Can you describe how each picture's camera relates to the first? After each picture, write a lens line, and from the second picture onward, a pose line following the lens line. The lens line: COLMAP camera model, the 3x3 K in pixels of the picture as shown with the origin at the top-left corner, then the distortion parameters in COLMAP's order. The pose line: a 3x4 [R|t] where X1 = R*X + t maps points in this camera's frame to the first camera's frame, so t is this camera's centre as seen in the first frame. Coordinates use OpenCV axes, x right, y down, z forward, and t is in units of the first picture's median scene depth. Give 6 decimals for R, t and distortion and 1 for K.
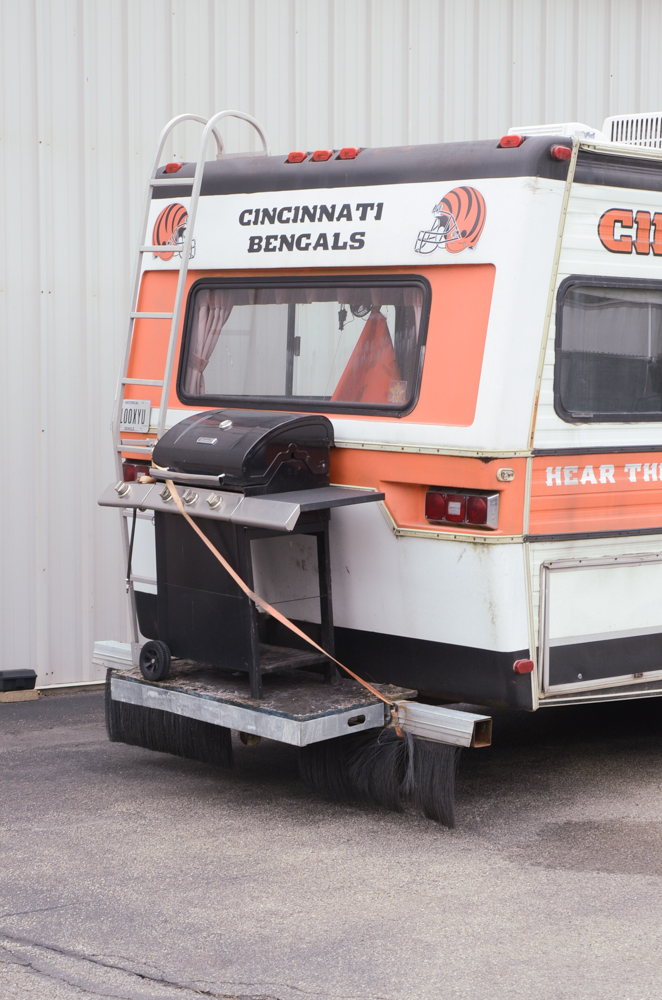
lens RADIAL K [[2028.8, 0, 331.0], [0, 2028.8, 500.0], [0, 0, 1]] dist [0.202416, 0.084072]
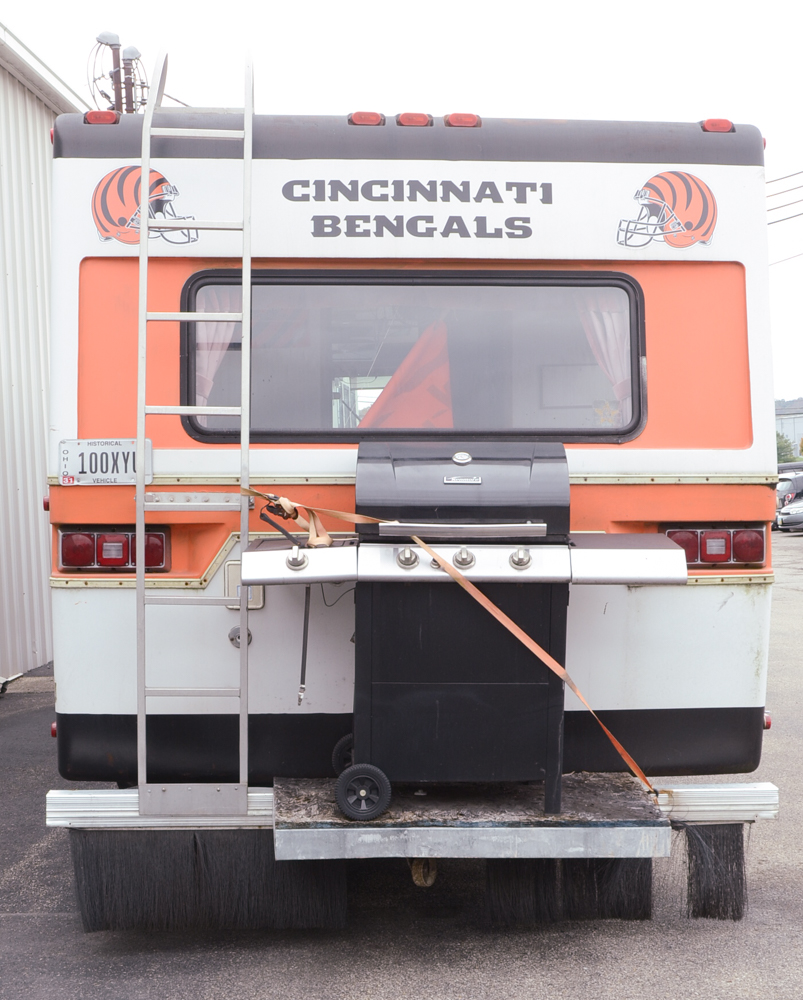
lens RADIAL K [[1943.2, 0, 401.5], [0, 1943.2, 500.0], [0, 0, 1]] dist [-0.024104, -0.129475]
pose [[0.625484, -0.046991, 0.778821, -0.632070], [0.071688, 0.997424, 0.002607, -0.025983], [-0.776937, 0.054201, 0.627241, 0.573220]]
